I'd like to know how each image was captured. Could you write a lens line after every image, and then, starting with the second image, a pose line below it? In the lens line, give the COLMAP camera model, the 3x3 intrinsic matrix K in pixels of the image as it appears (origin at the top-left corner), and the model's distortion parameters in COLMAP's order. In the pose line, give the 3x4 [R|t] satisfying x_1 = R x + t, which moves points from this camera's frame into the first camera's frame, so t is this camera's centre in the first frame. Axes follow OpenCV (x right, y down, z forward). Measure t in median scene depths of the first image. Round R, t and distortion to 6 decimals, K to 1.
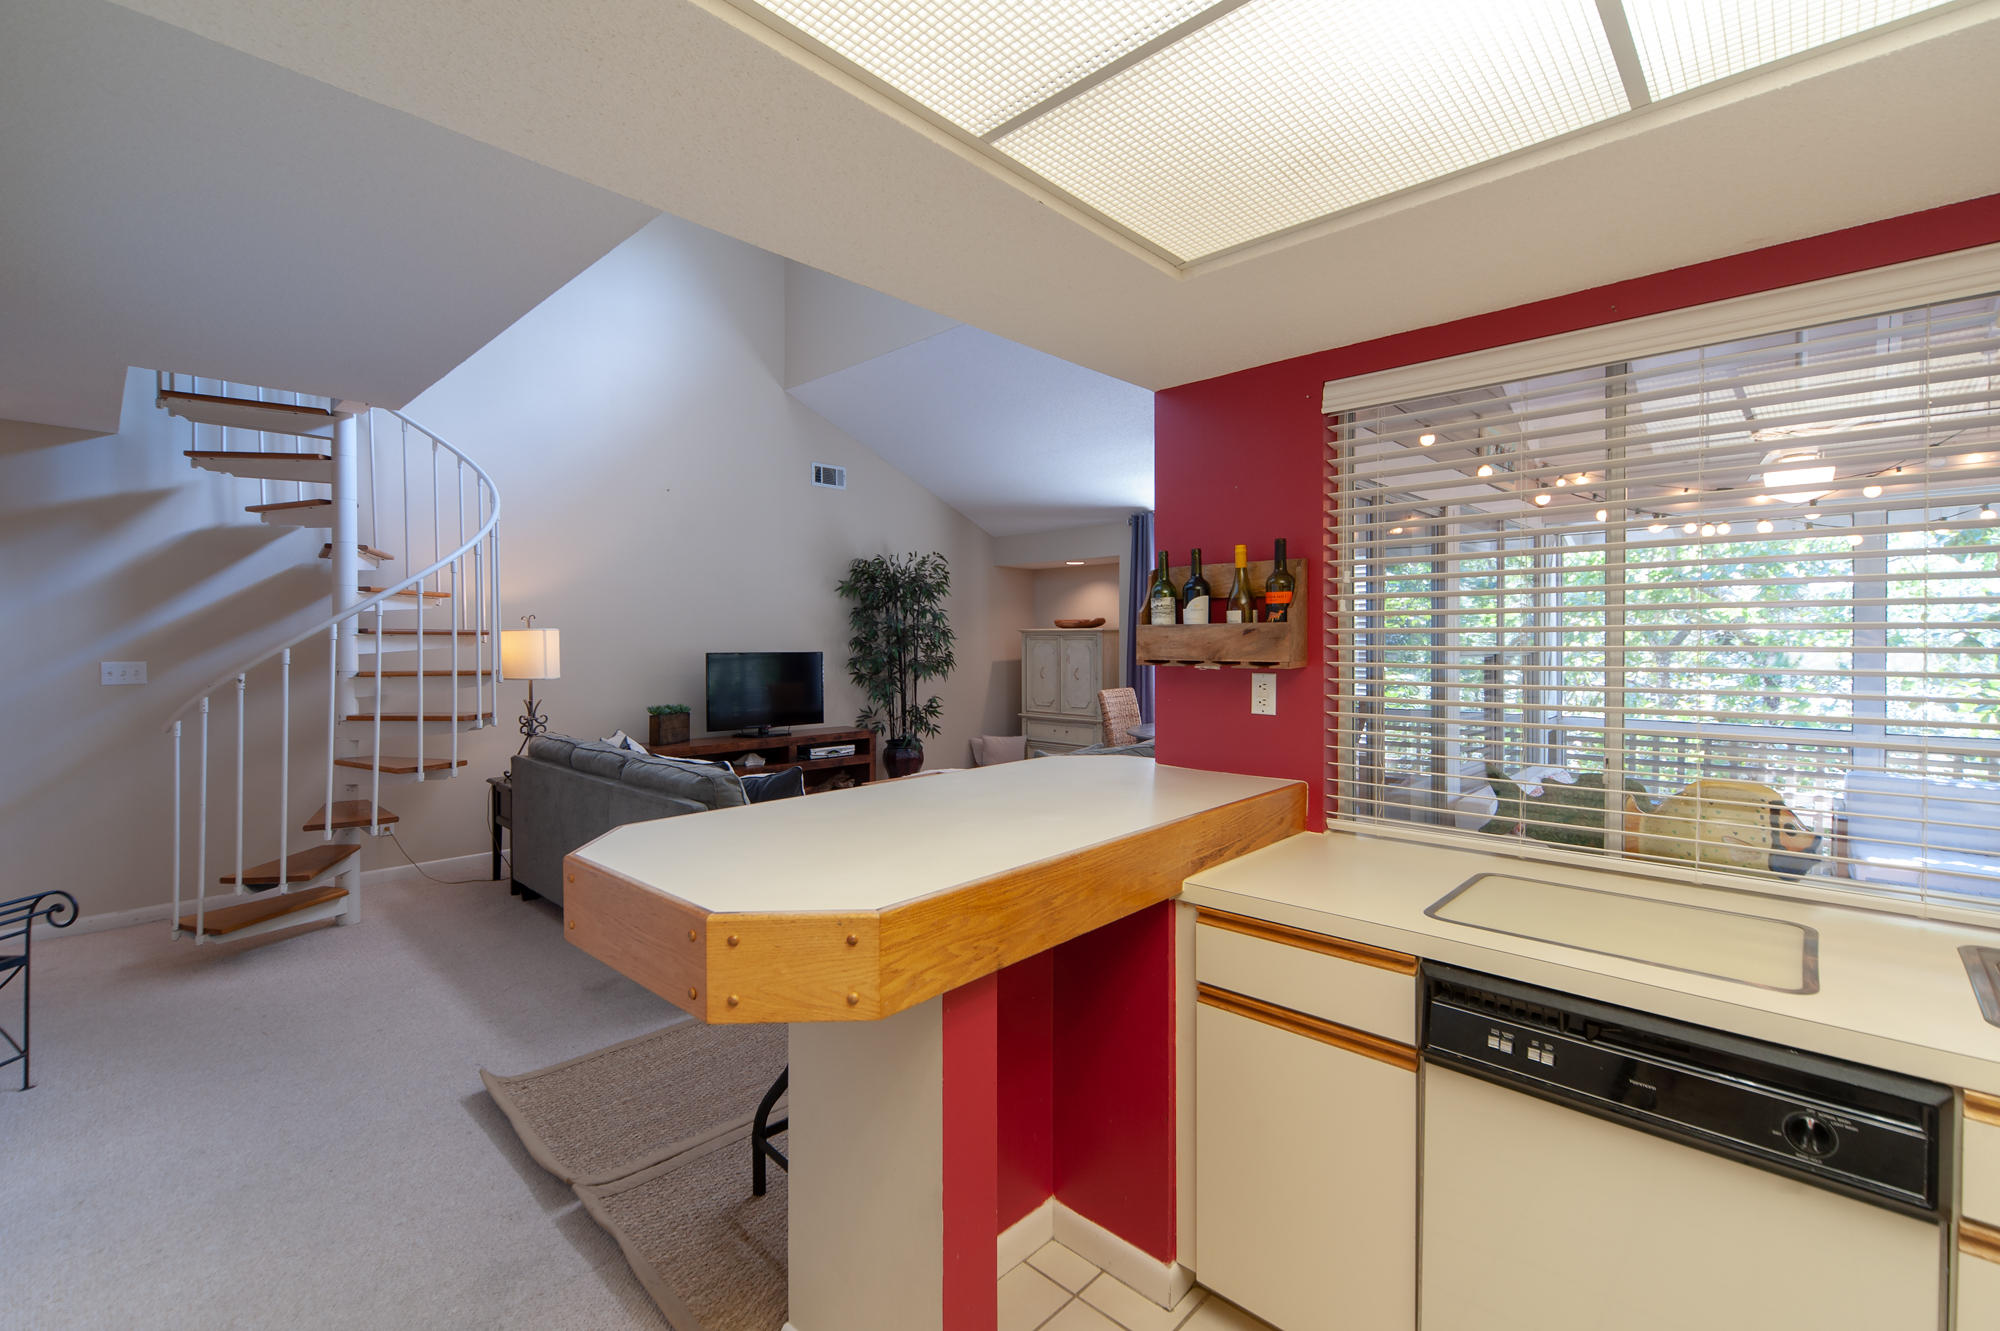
lens RADIAL K [[889.4, 0, 981.1], [0, 889.4, 653.9], [0, 0, 1]] dist [0.008240, -0.002665]
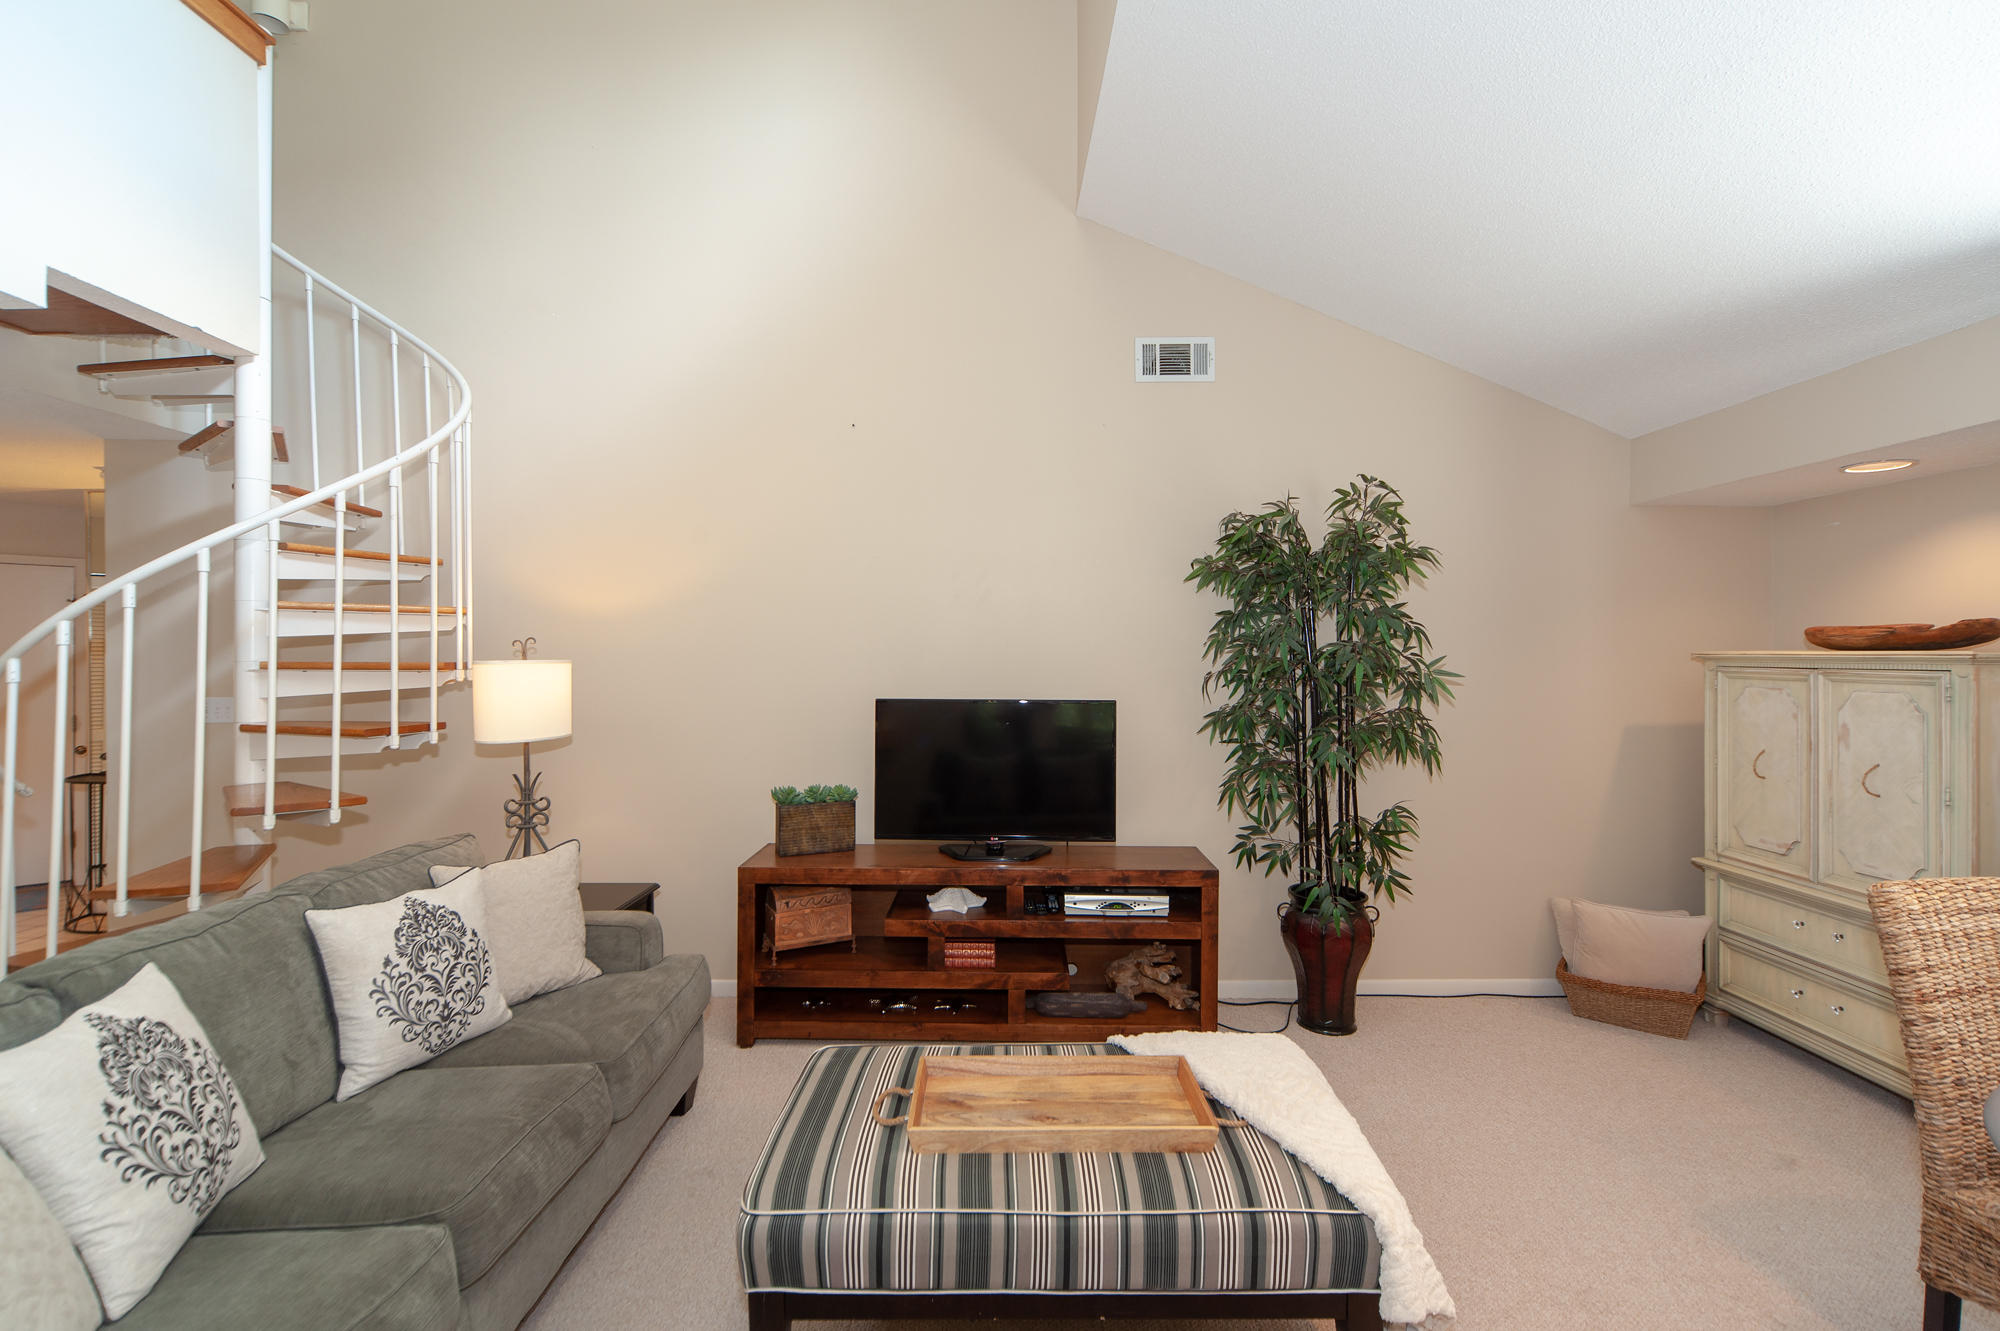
lens RADIAL K [[873.0, 0, 985.3], [0, 873.0, 652.6], [0, 0, 1]] dist [0.001539, -0.000461]
pose [[0.702069, -0.000023, -0.712108, 0.114720], [-0.011747, 0.999864, -0.011614, -0.020725], [0.712012, 0.016519, 0.701973, 0.557886]]
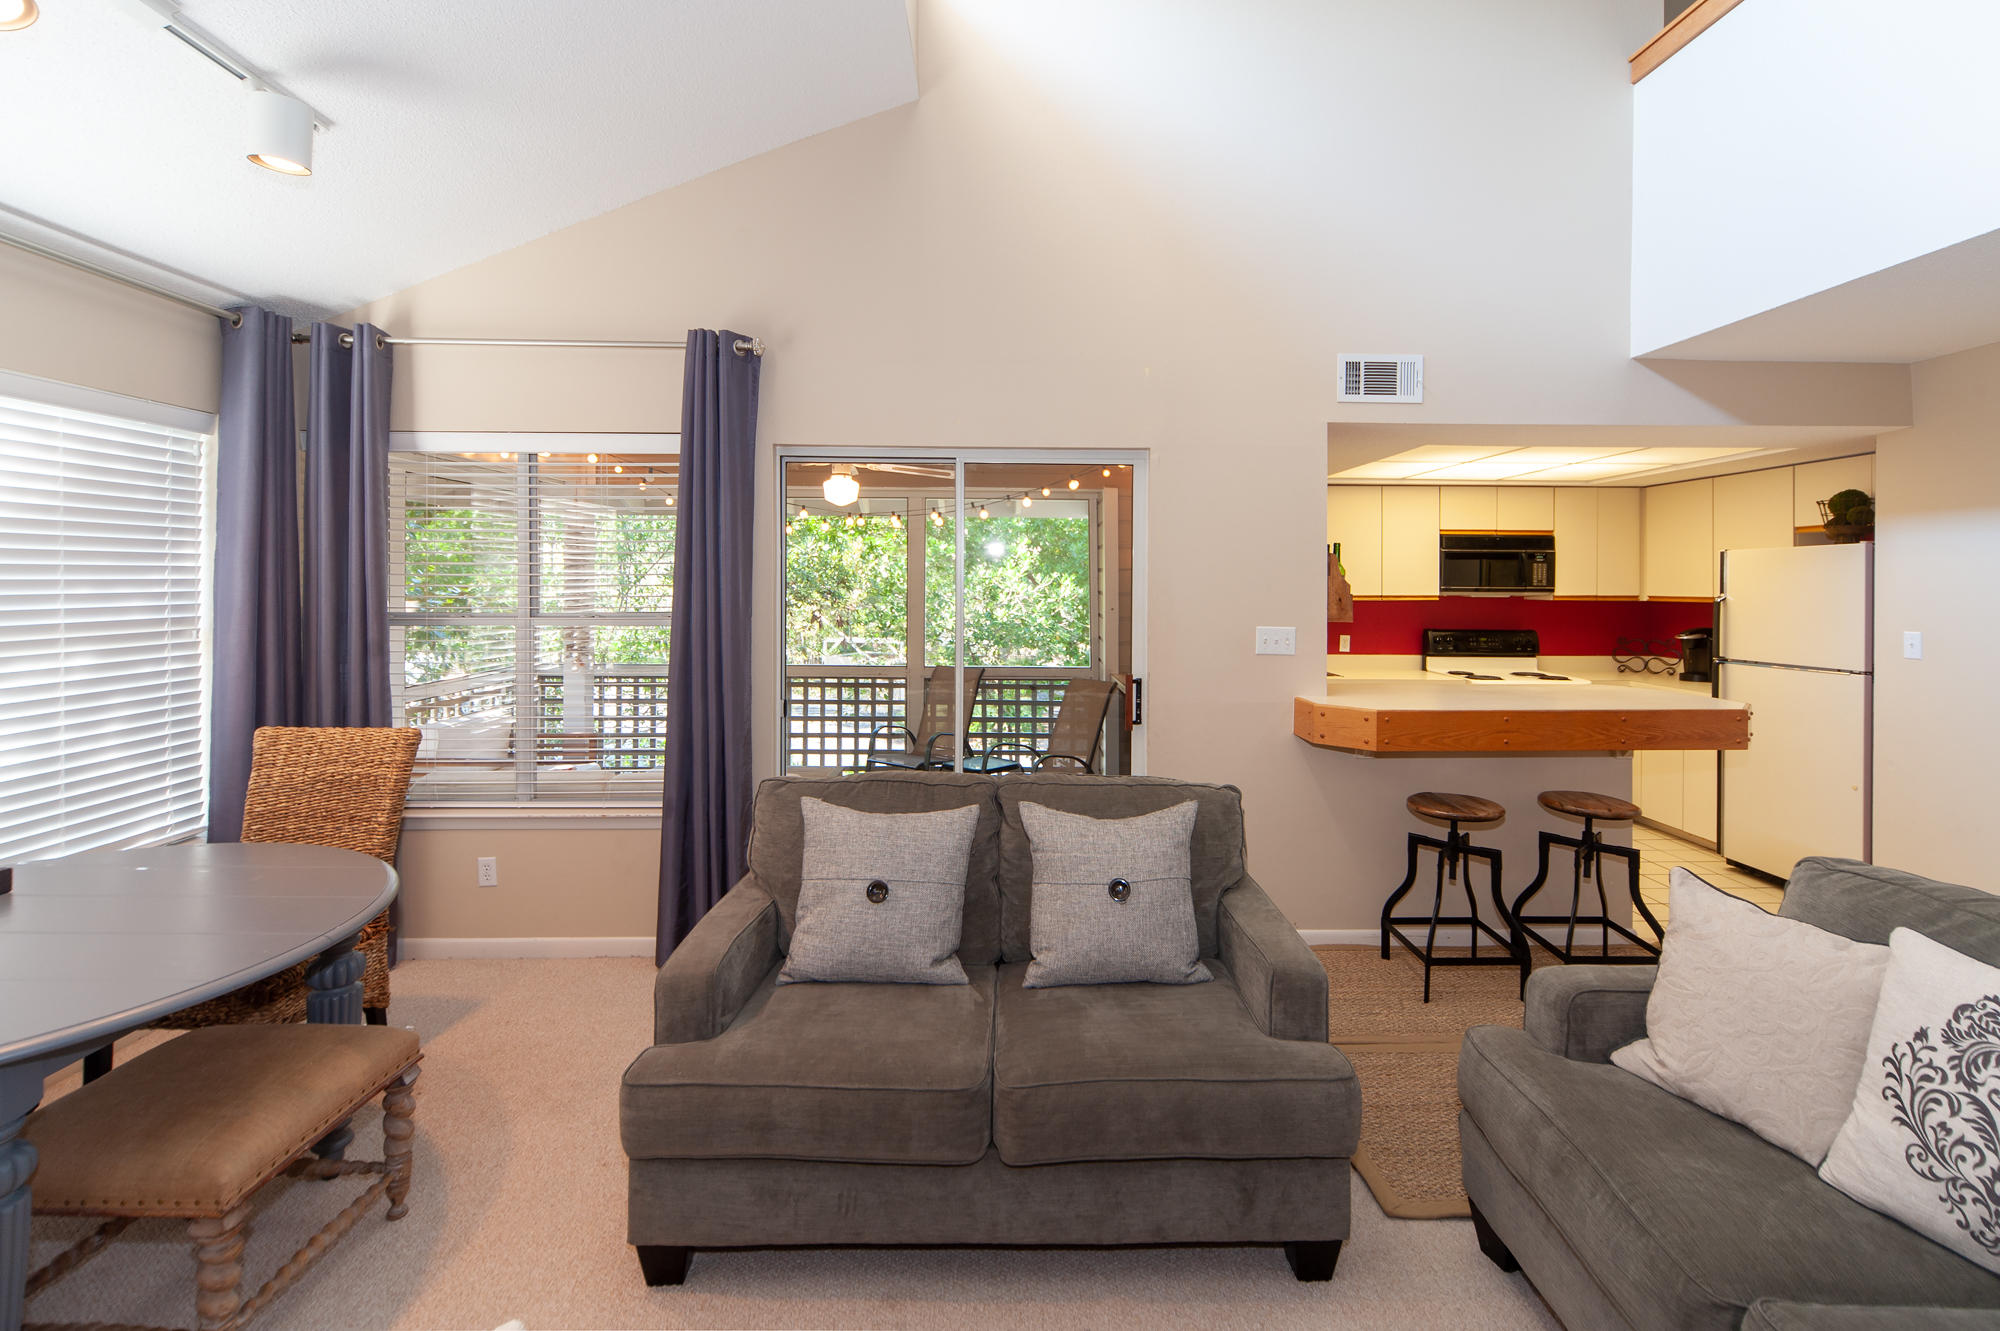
lens RADIAL K [[889.4, 0, 1034.9], [0, 889.4, 580.6], [0, 0, 1]] dist [0.008240, -0.002665]
pose [[-0.740513, -0.001678, 0.672040, -0.144055], [0.006402, 0.999934, 0.009551, -0.023635], [-0.672011, 0.011375, -0.740454, 0.831872]]
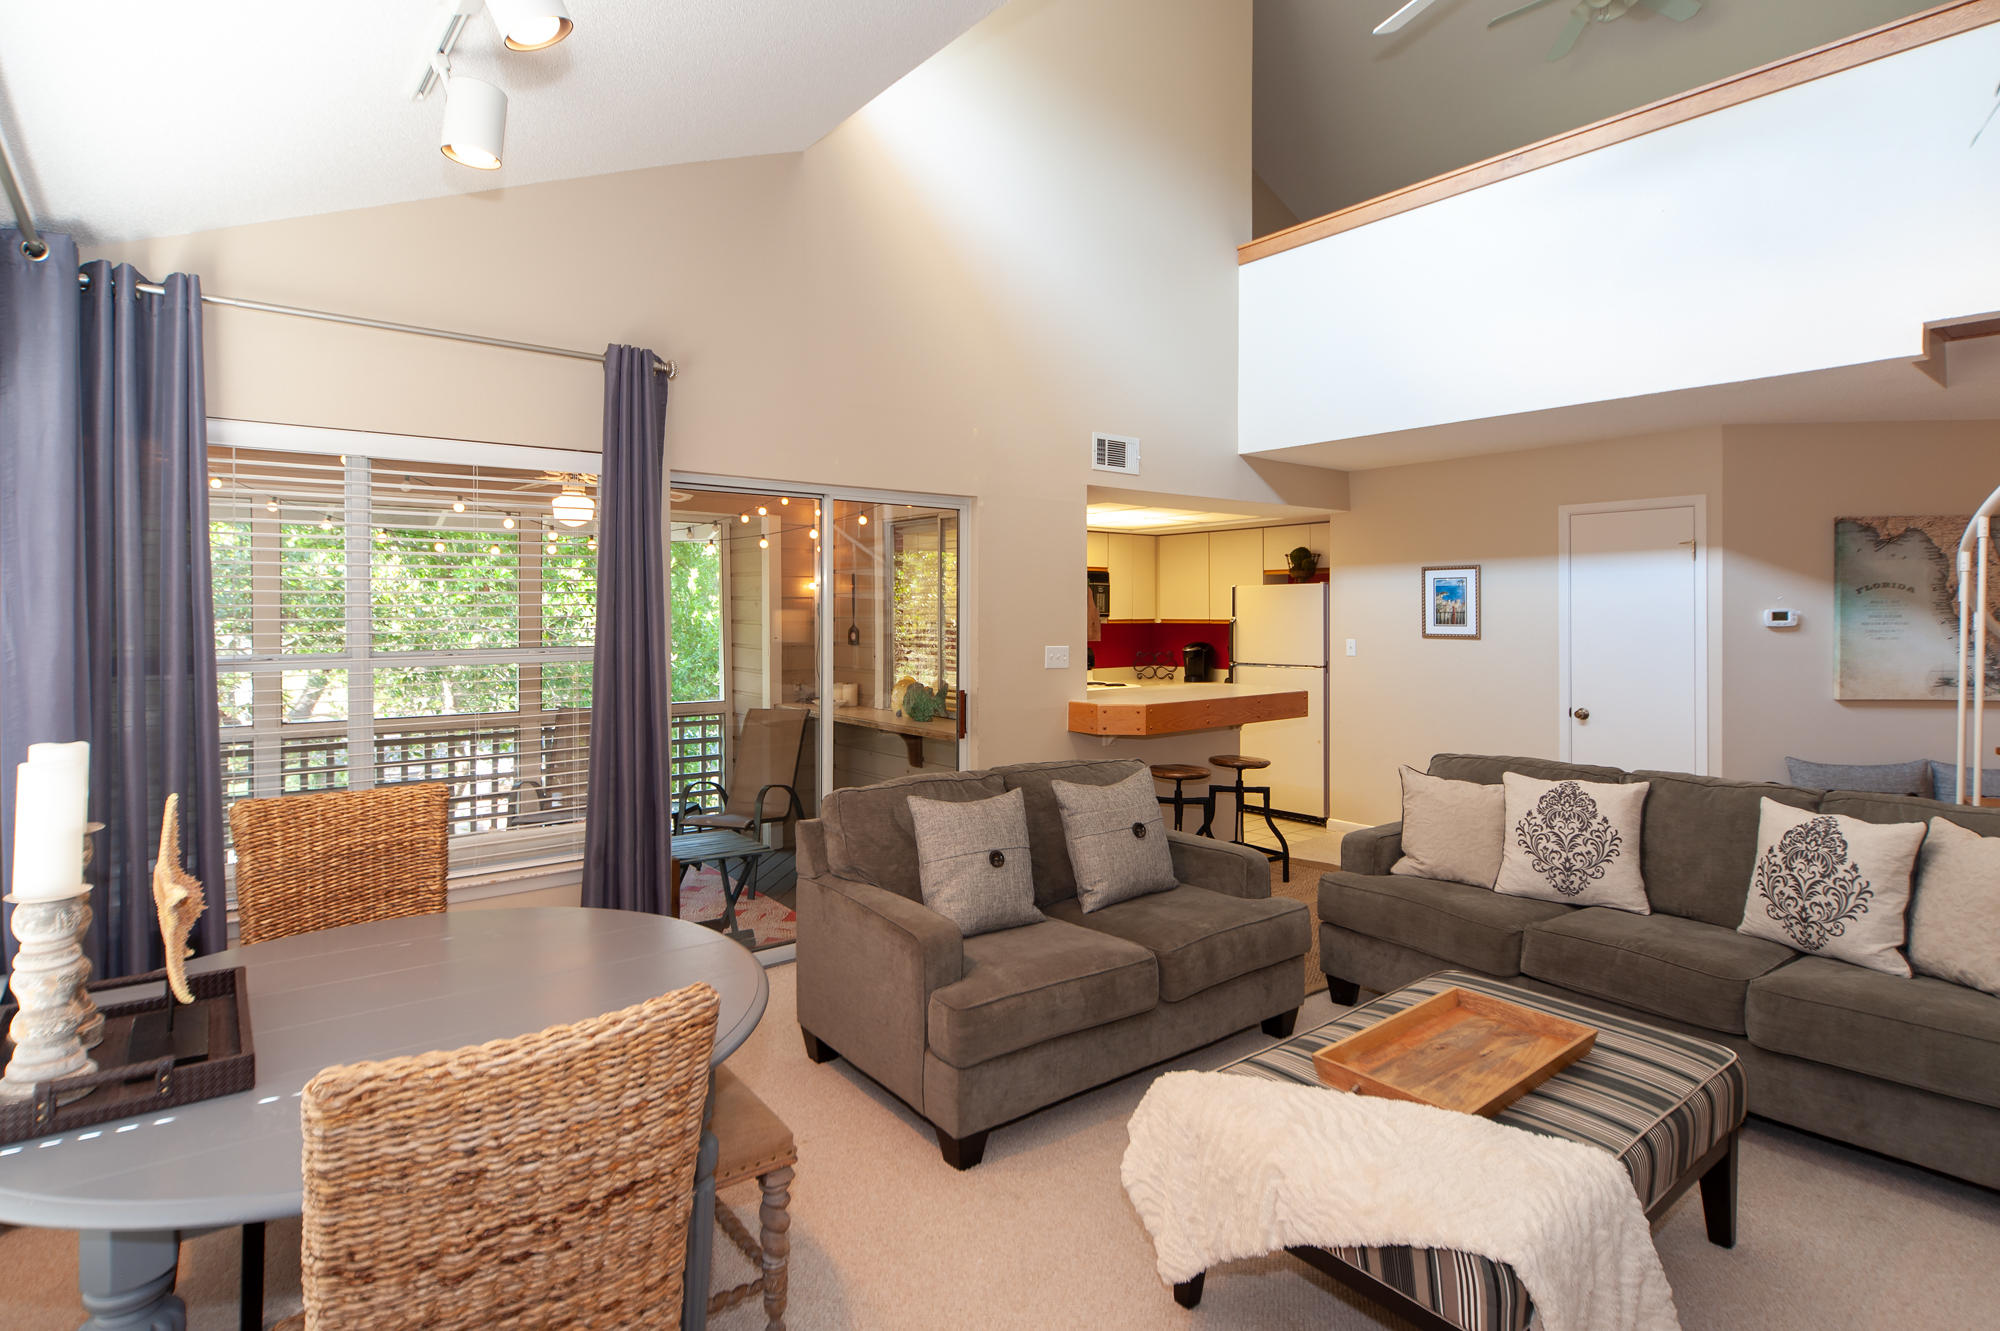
lens RADIAL K [[1029.6, 0, 1002.8], [0, 1029.6, 614.5], [0, 0, 1]] dist [0.005537, -0.000933]
pose [[-0.996184, 0.001038, 0.087276, 0.054843], [0.002725, 0.999812, 0.019215, -0.027874], [-0.087240, 0.019379, -0.995999, 1.076599]]
